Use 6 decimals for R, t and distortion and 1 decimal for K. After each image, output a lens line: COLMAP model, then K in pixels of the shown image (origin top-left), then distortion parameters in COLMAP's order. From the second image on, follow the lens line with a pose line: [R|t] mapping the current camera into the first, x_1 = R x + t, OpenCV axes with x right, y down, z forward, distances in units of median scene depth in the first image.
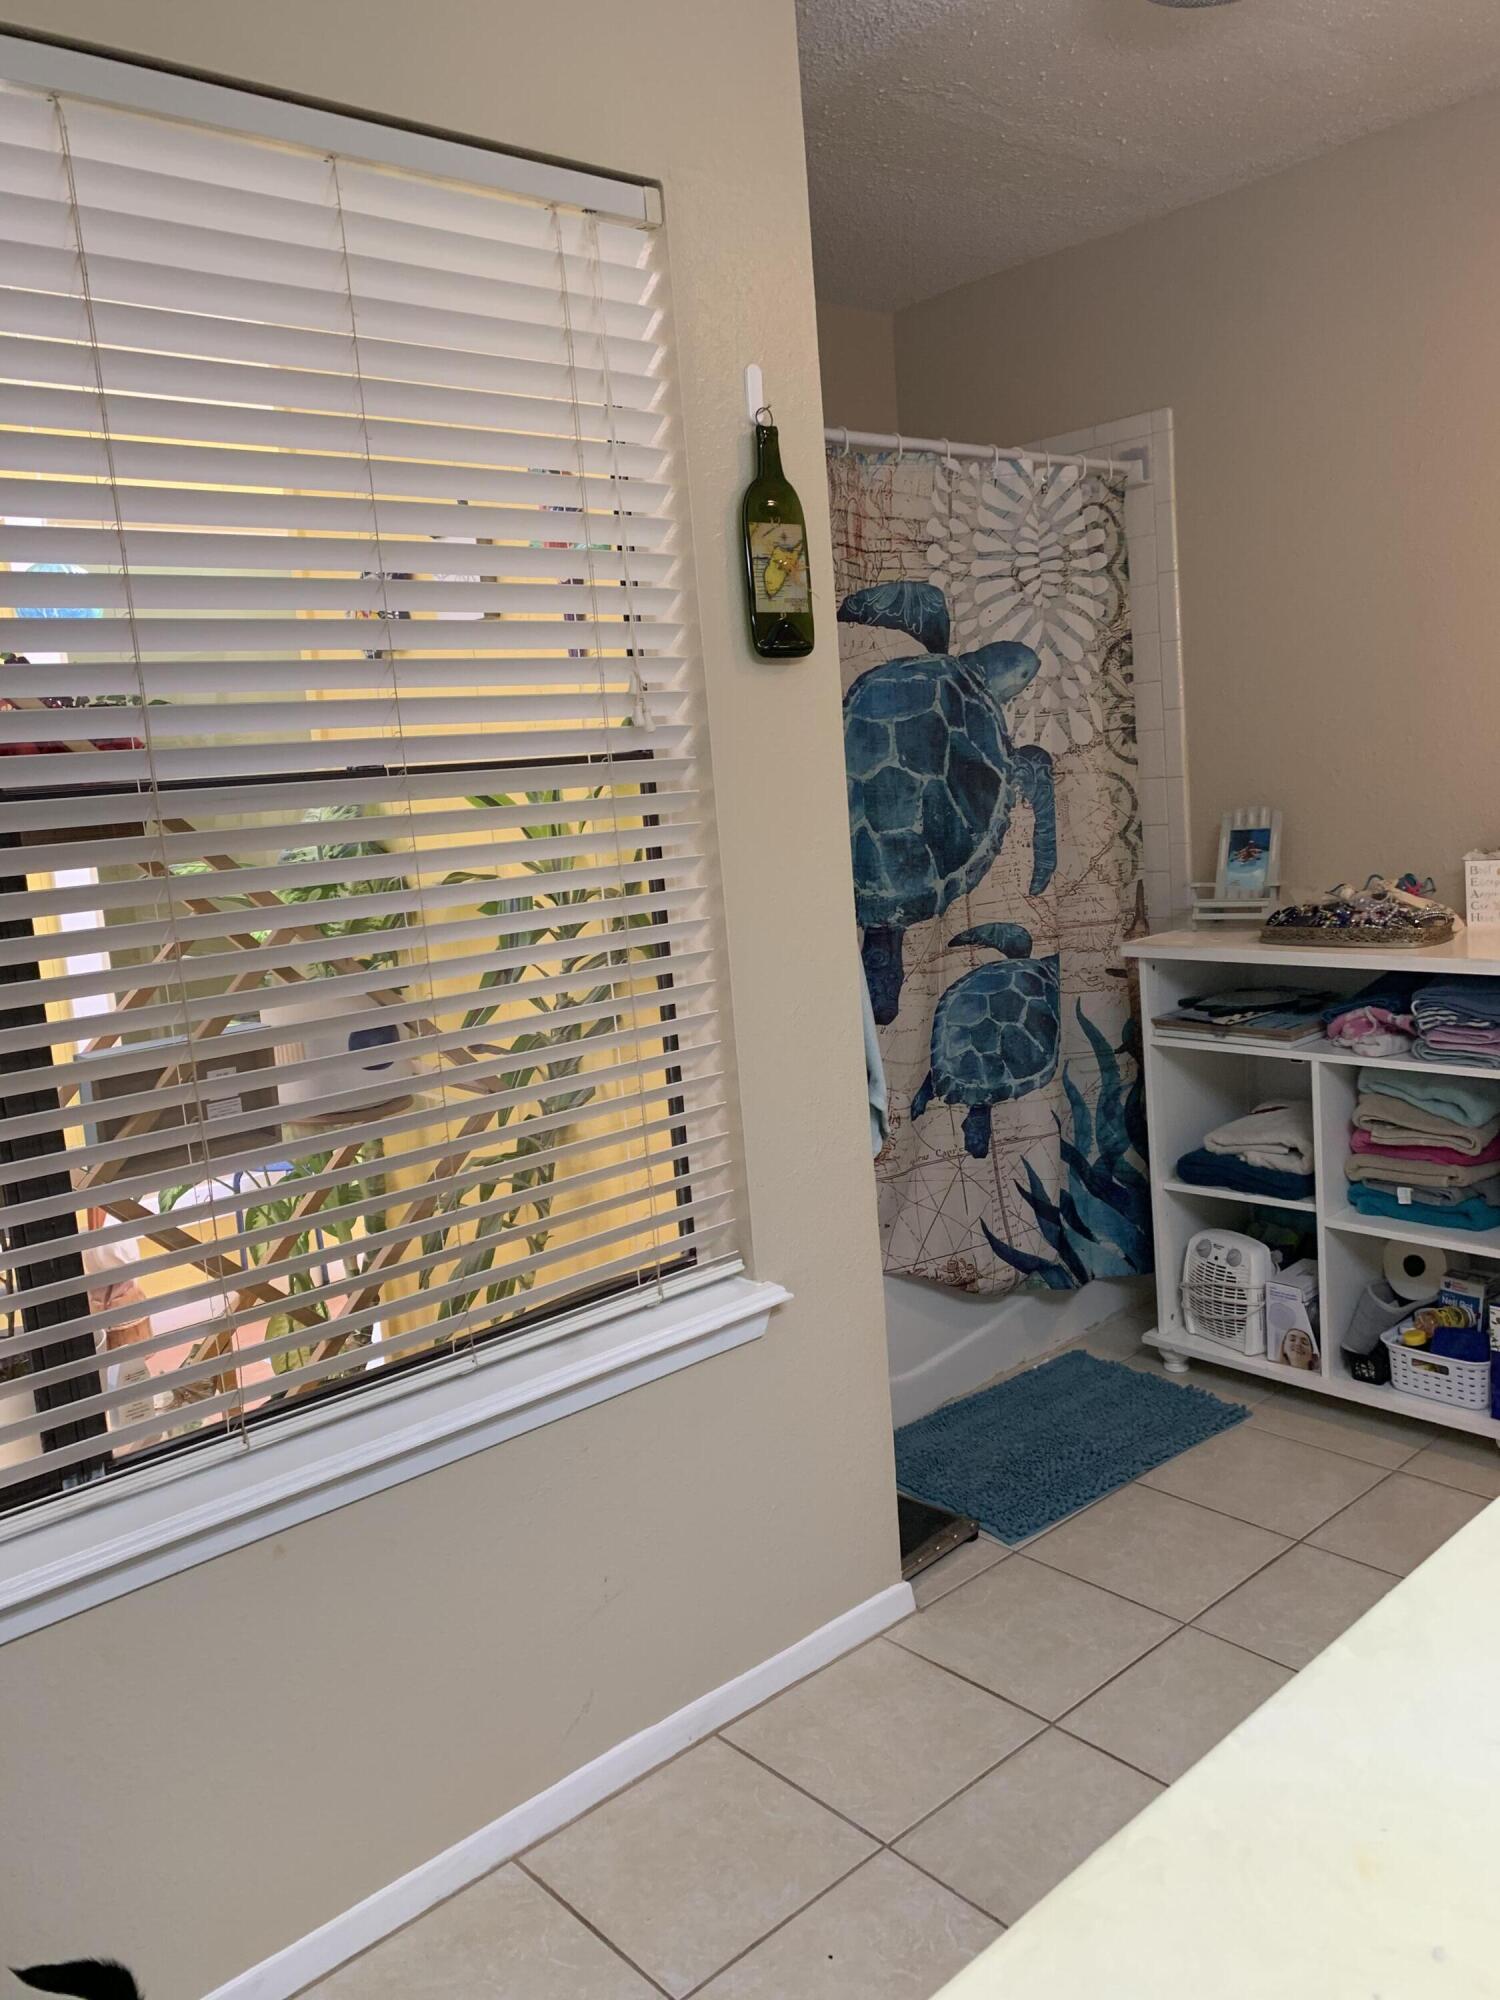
lens RADIAL K [[1539.6, 0, 741.0], [0, 1539.6, 991.0], [0, 0, 1]] dist [0.018006, -0.001796]
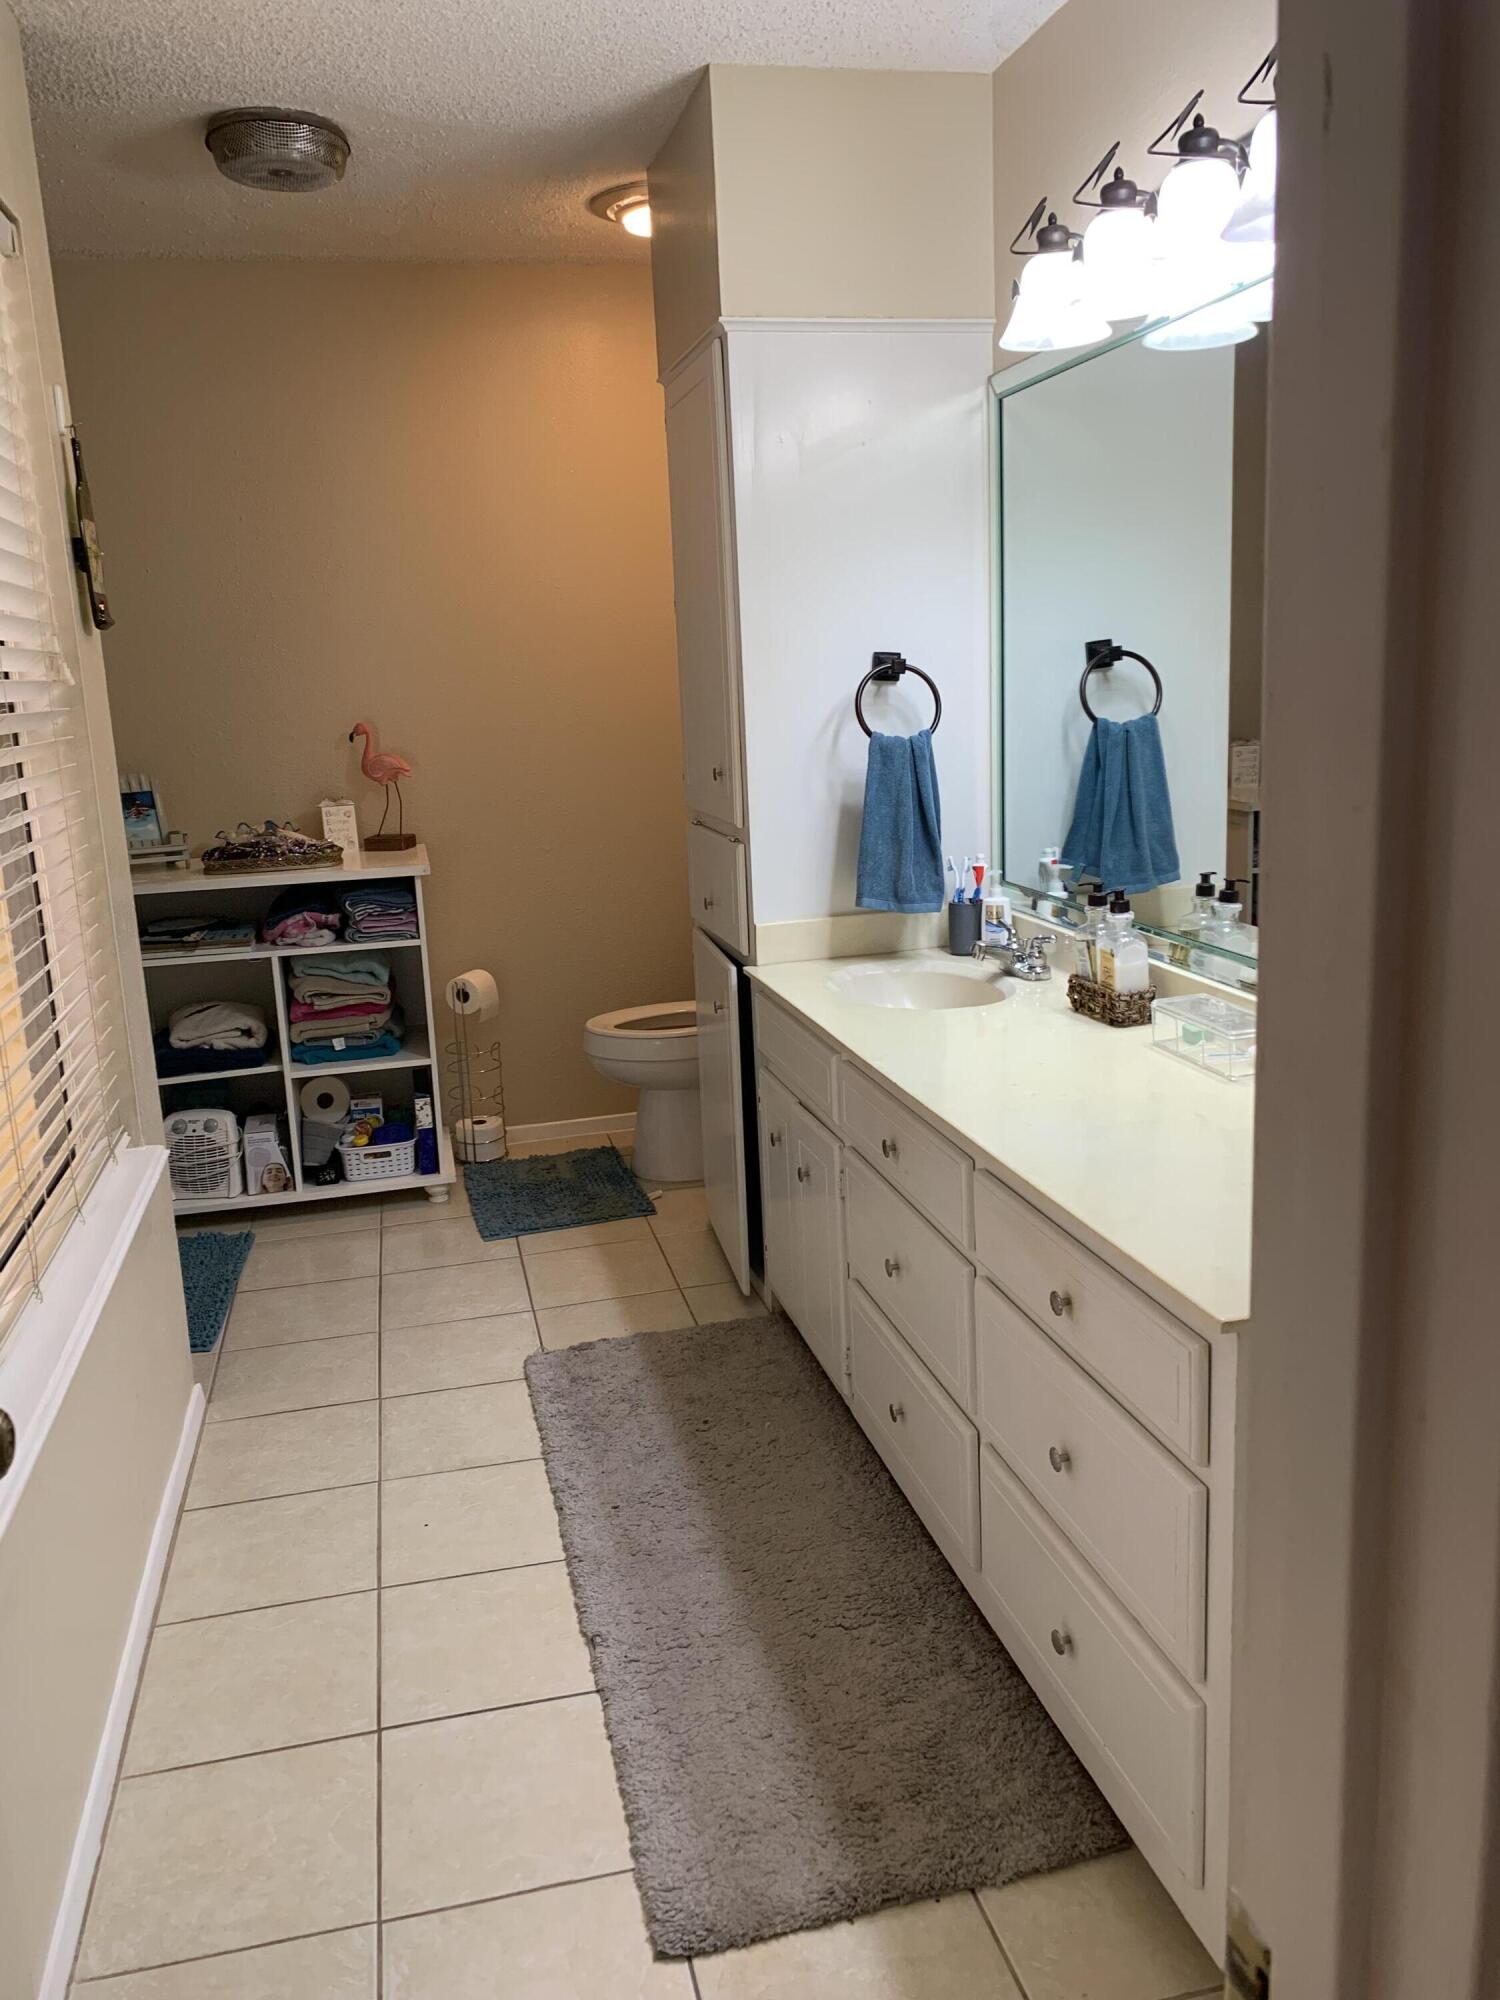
lens RADIAL K [[1539.6, 0, 741.0], [0, 1539.6, 991.0], [0, 0, 1]] dist [0.018006, -0.001796]
pose [[0.476577, -0.126459, 0.869990, -0.597883], [0.134113, 0.988475, 0.070215, 0.034295], [-0.868843, 0.083214, 0.488045, -0.009884]]
